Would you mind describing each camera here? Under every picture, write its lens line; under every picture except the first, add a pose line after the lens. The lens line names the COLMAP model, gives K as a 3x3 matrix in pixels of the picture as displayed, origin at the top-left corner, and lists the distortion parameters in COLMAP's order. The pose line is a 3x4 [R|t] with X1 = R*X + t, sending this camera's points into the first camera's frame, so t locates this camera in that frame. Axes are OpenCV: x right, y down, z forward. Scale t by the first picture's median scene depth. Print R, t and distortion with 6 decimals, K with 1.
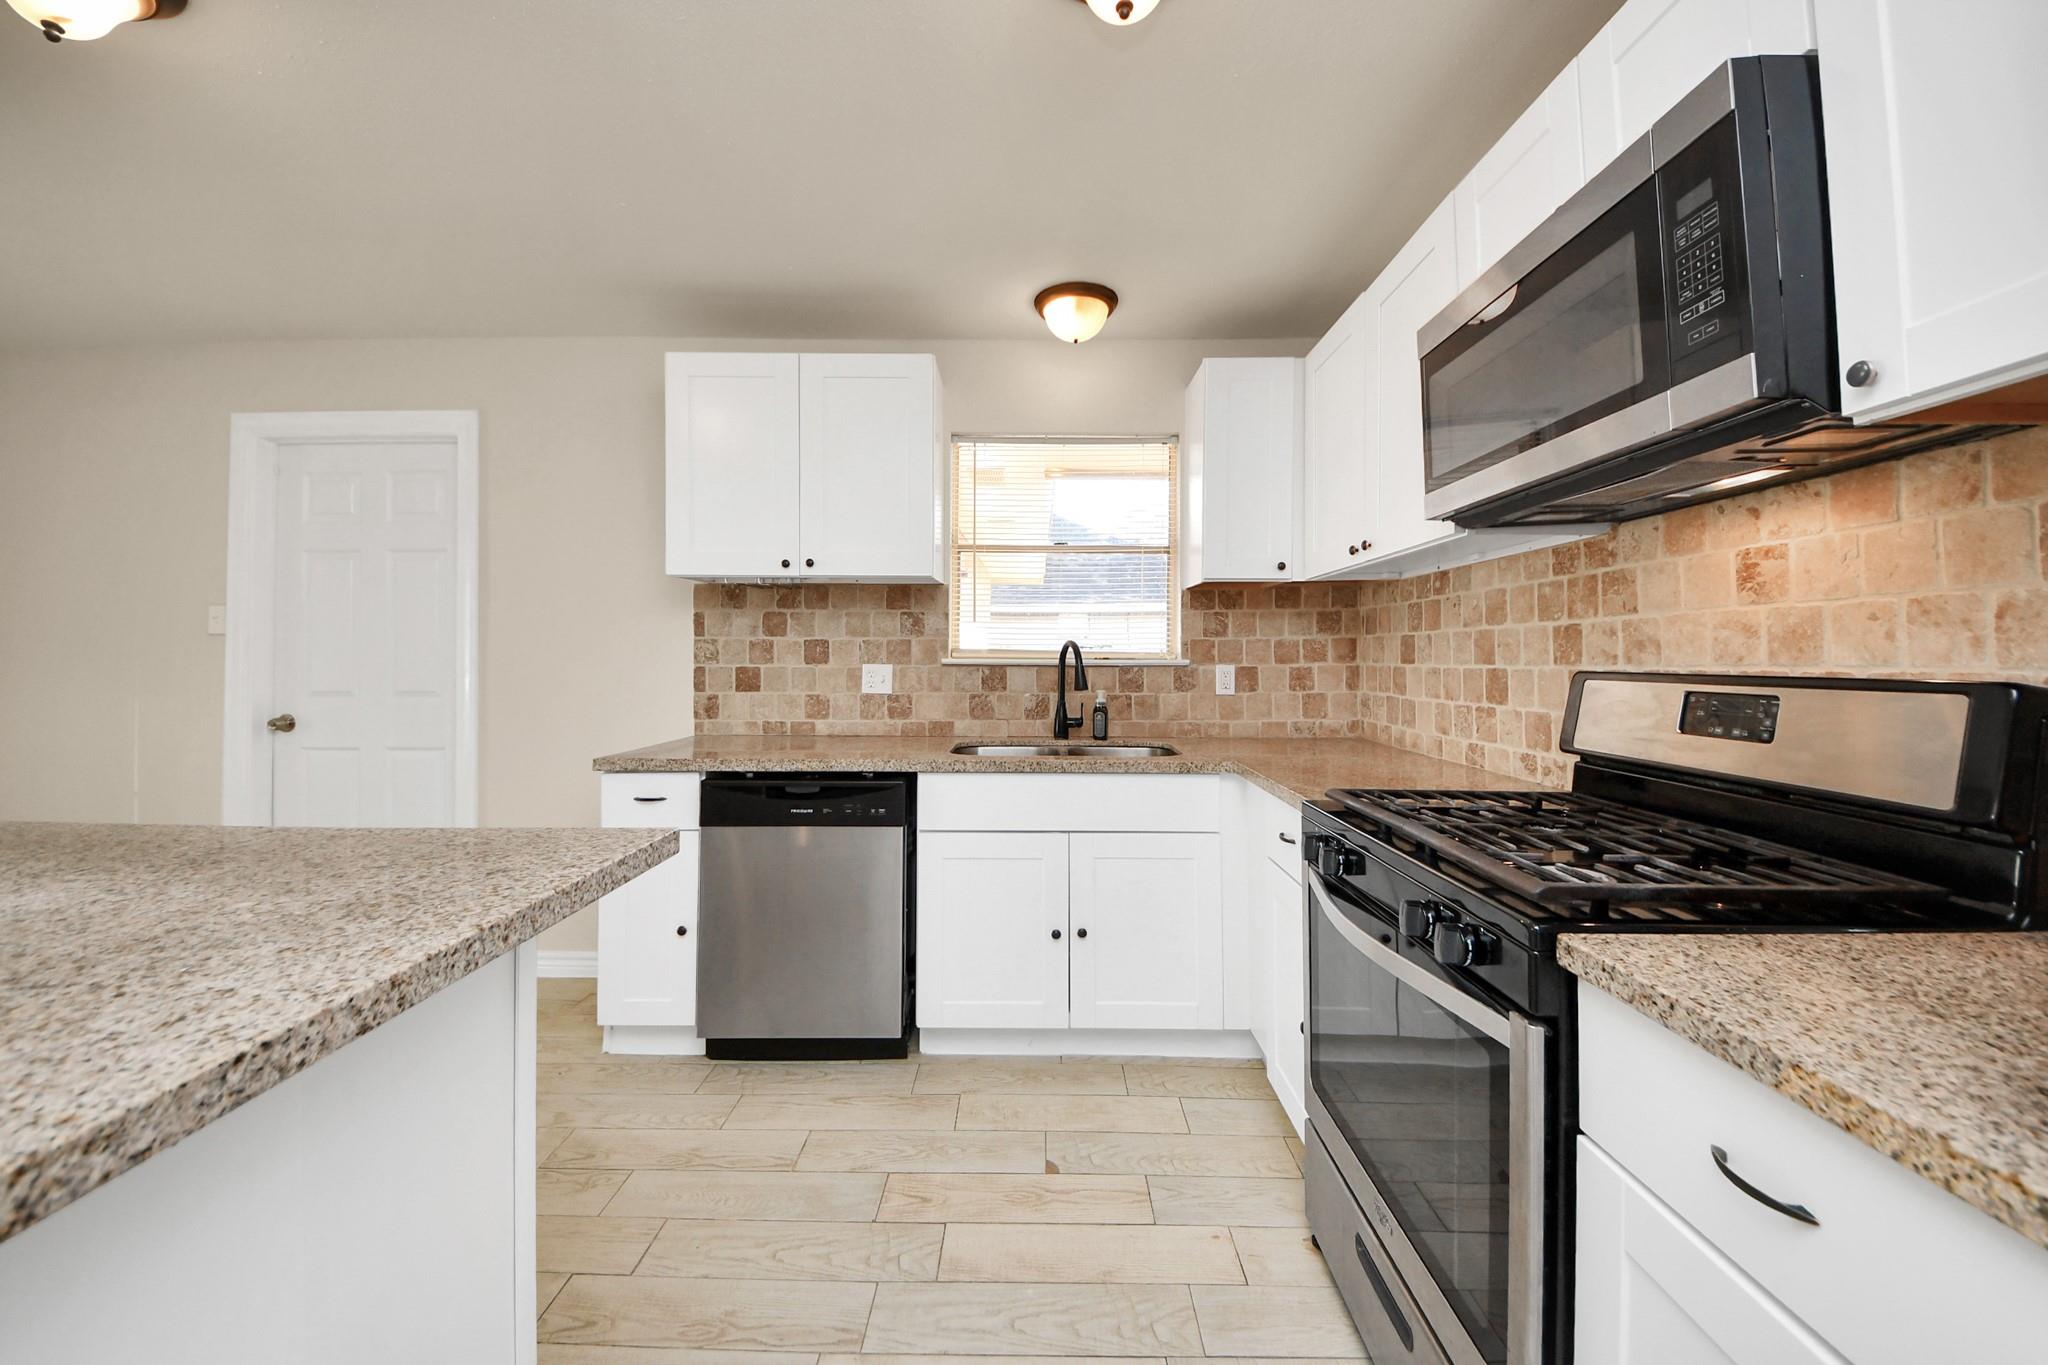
lens RADIAL K [[754.3, 0, 1011.8], [0, 754.3, 643.9], [0, 0, 1]] dist [0.011994, -0.007742]
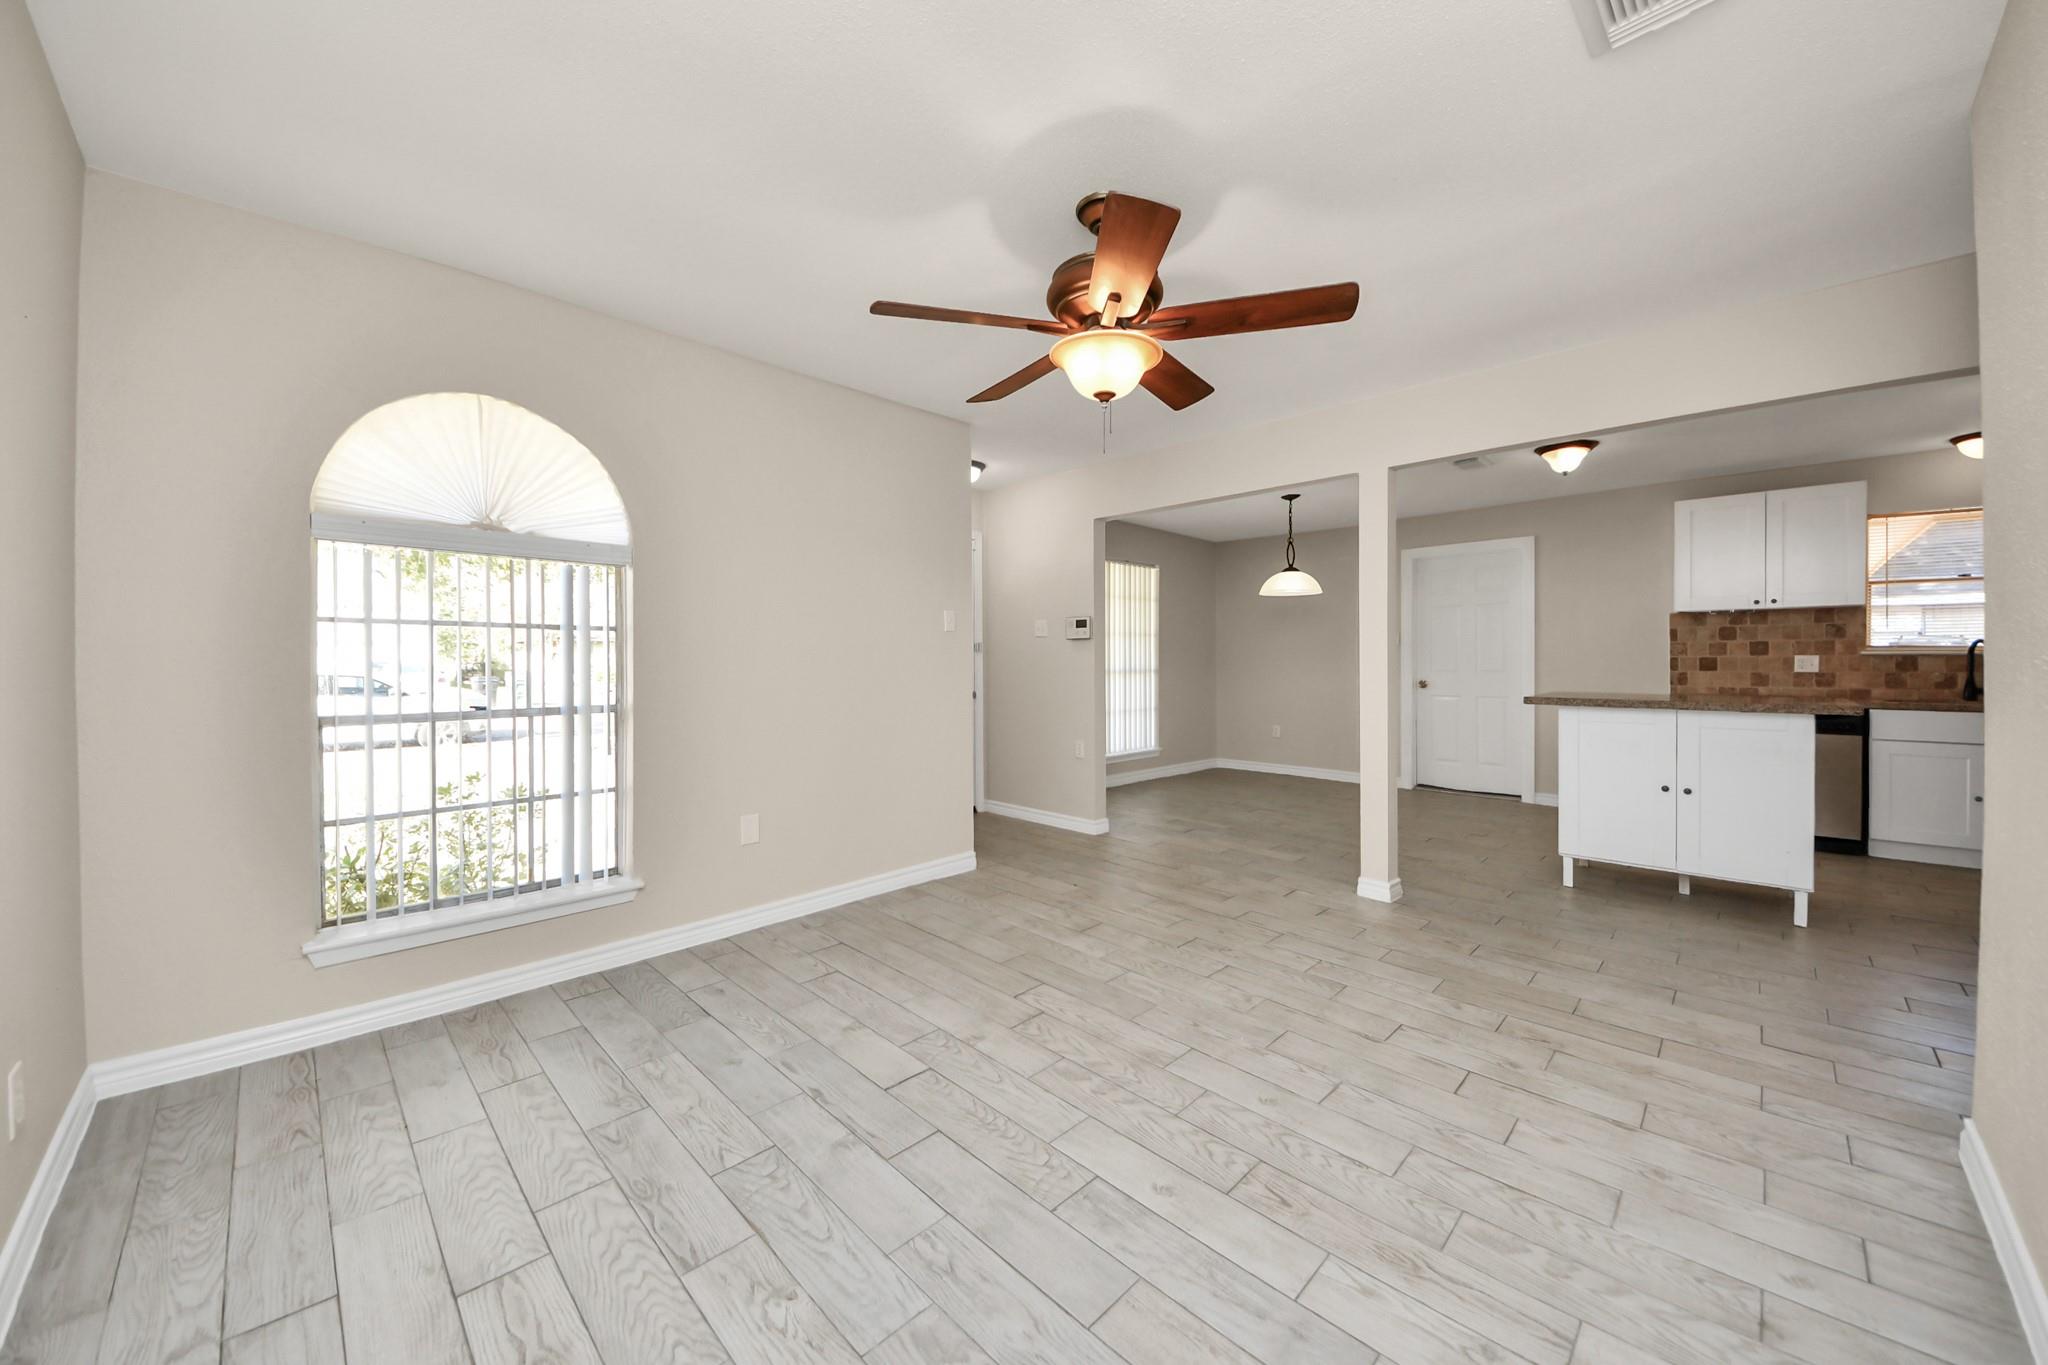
lens RADIAL K [[754.3, 0, 1064.0], [0, 754.3, 660.6], [0, 0, 1]] dist [0.011994, -0.007742]
pose [[0.750603, 0.000942, -0.660753, -0.322590], [0.012239, 0.999808, 0.015329, -0.009087], [0.660640, -0.019593, 0.750447, -1.500878]]
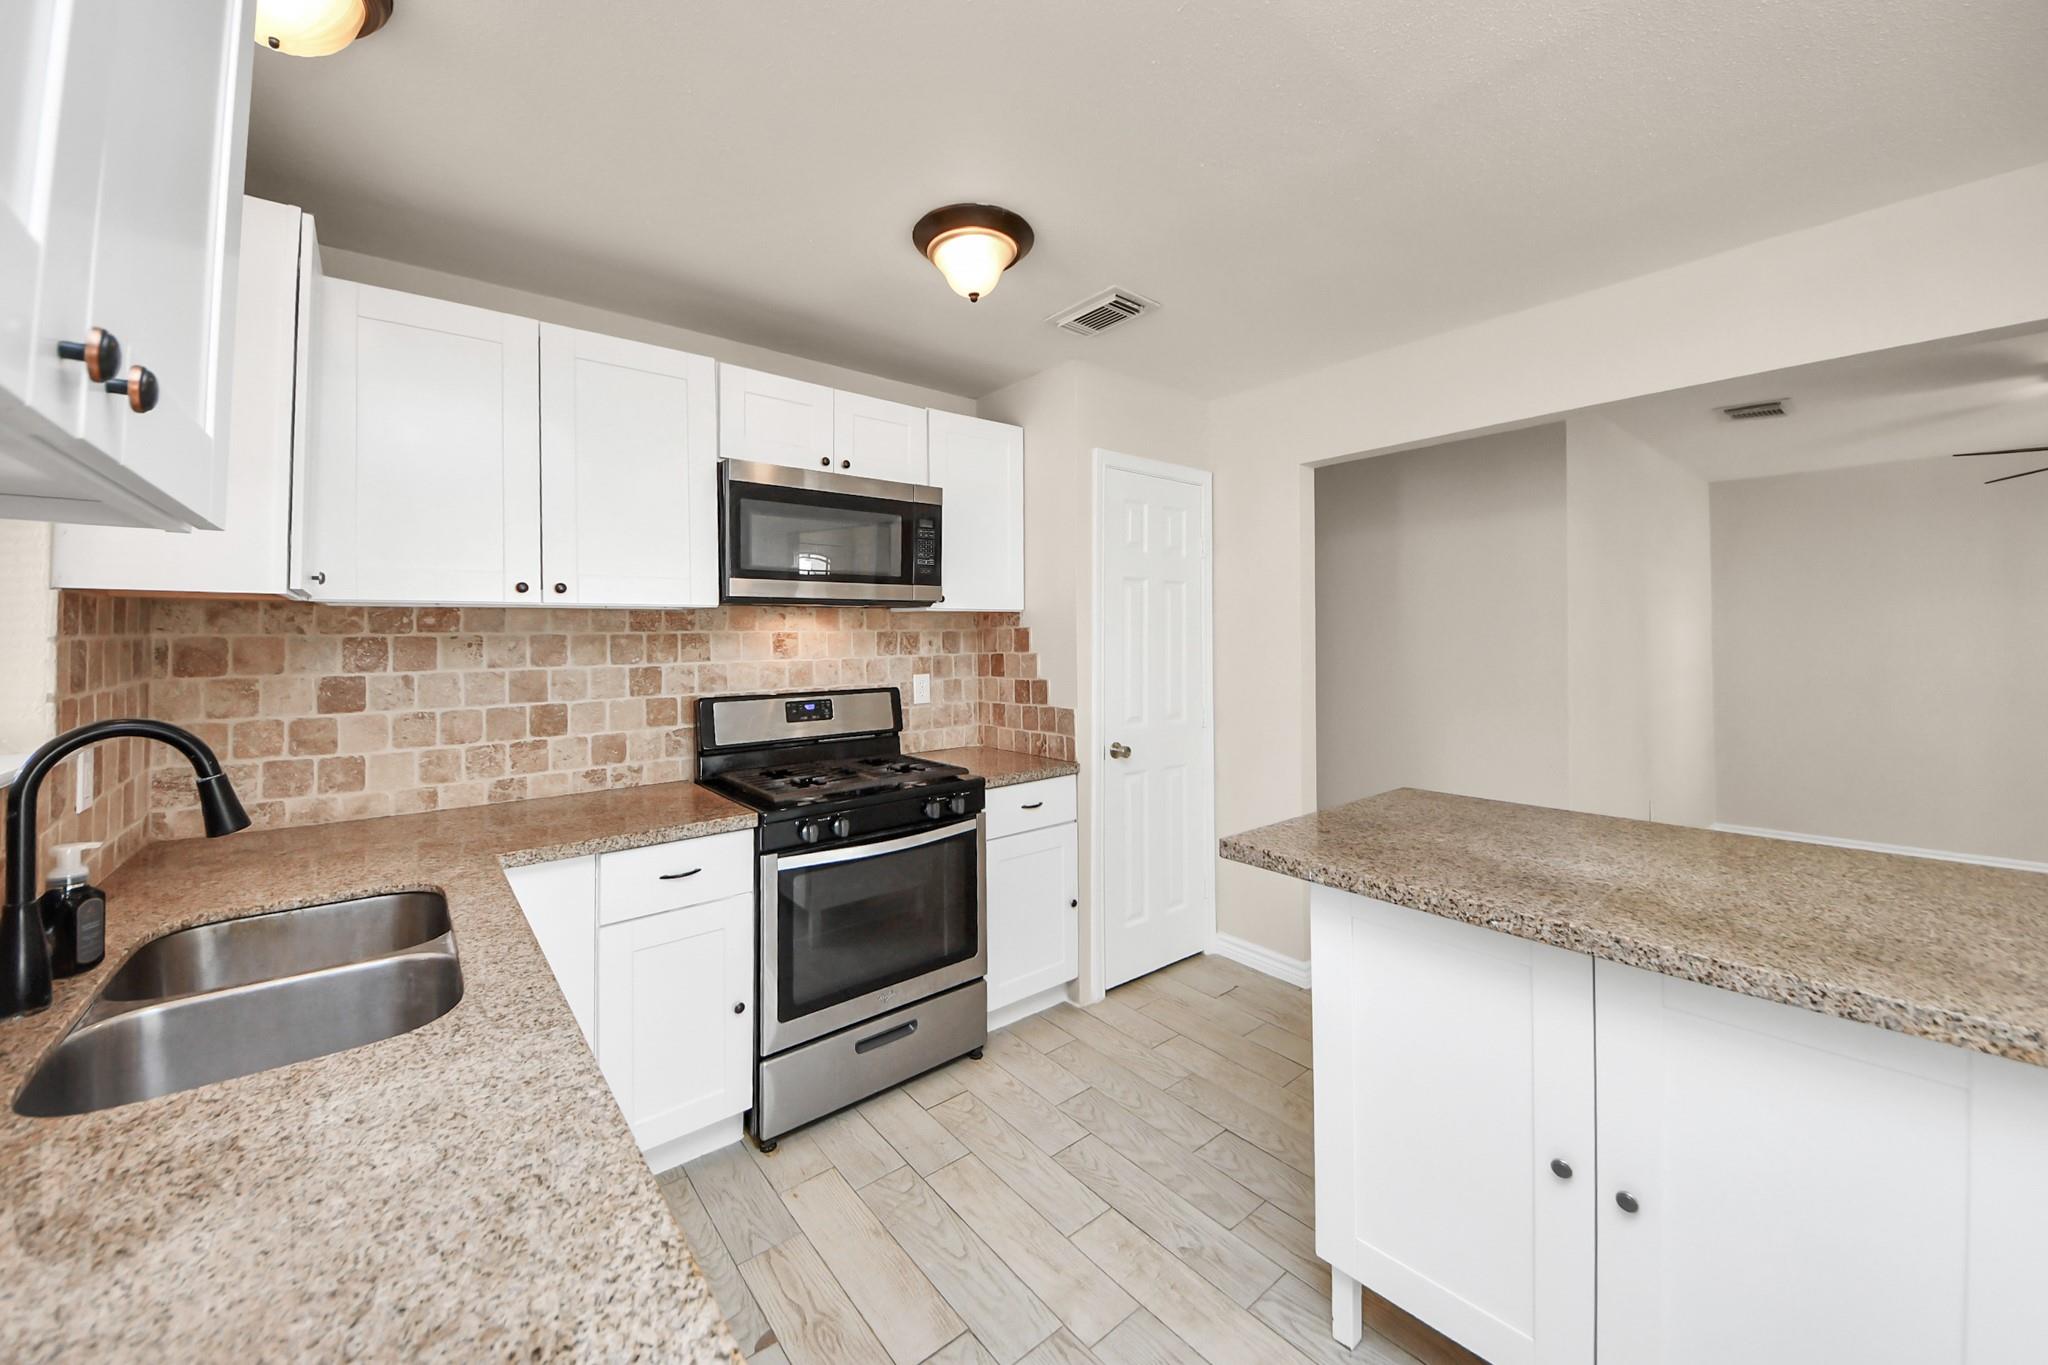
lens RADIAL K [[754.3, 0, 1052.9], [0, 754.3, 634.4], [0, 0, 1]] dist [0.011994, -0.007742]
pose [[-0.700311, 0.002309, 0.713834, -0.496730], [-0.010070, 0.999863, -0.013113, -0.046498], [-0.713767, -0.016371, -0.700192, 0.896387]]
